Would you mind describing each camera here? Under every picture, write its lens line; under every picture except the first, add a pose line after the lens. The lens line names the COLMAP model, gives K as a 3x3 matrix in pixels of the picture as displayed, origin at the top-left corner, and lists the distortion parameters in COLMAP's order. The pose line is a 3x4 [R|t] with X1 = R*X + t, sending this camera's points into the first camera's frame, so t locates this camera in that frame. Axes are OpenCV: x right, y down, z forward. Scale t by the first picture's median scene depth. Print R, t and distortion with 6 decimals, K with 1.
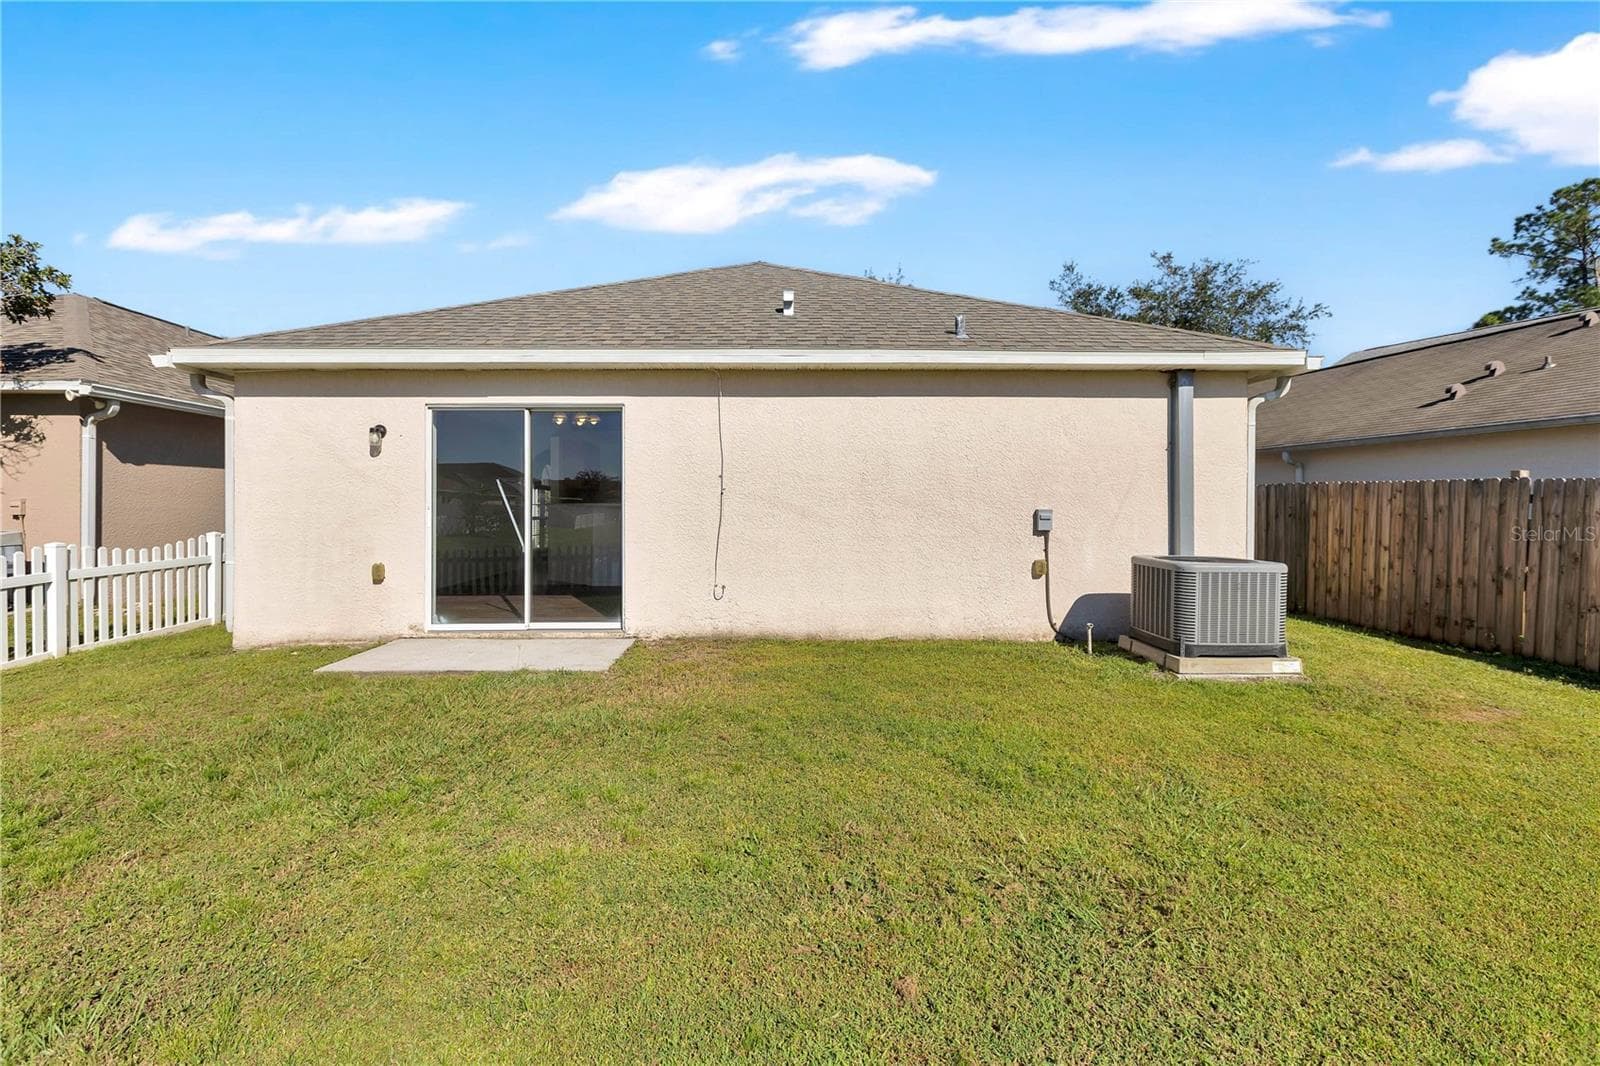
lens RADIAL K [[712.3, 0, 765.2], [0, 712.3, 530.6], [0, 0, 1]] dist [-0.003830, -0.000038]
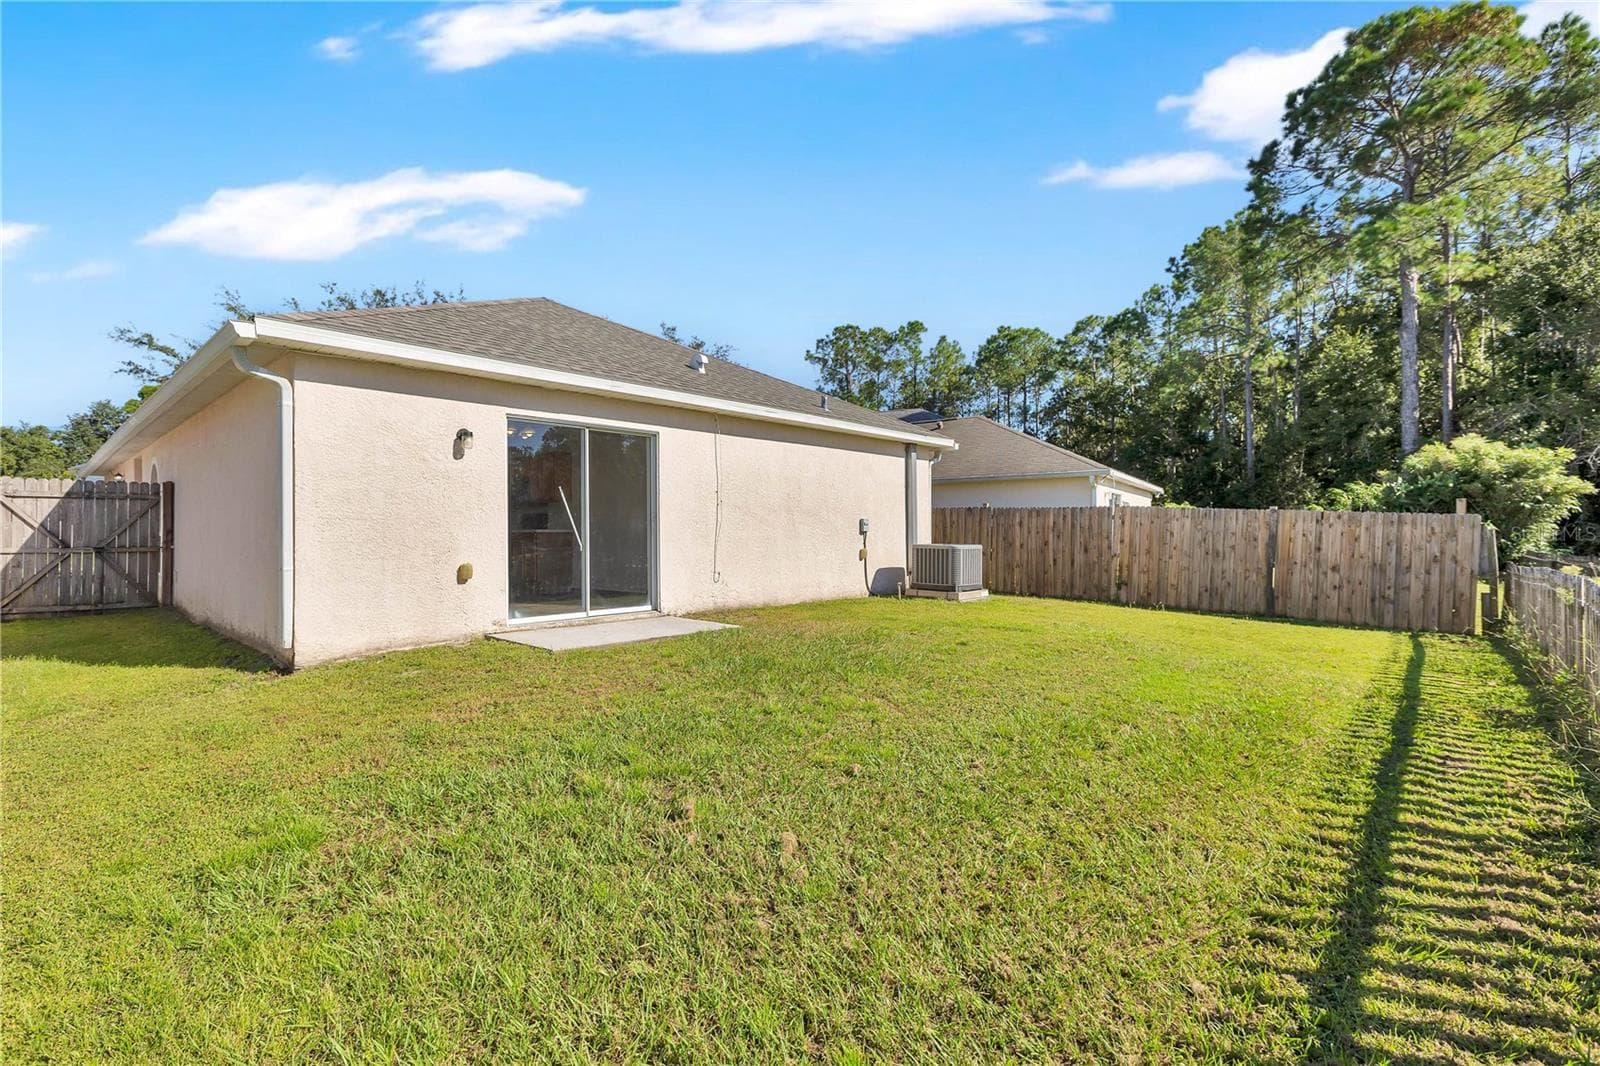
lens RADIAL K [[712.3, 0, 765.2], [0, 712.3, 530.6], [0, 0, 1]] dist [-0.003830, -0.000038]
pose [[0.710835, 0.000247, 0.703358, -0.939683], [0.021487, 0.999526, -0.022067, 0.029922], [-0.703030, 0.030799, 0.710493, -0.032445]]
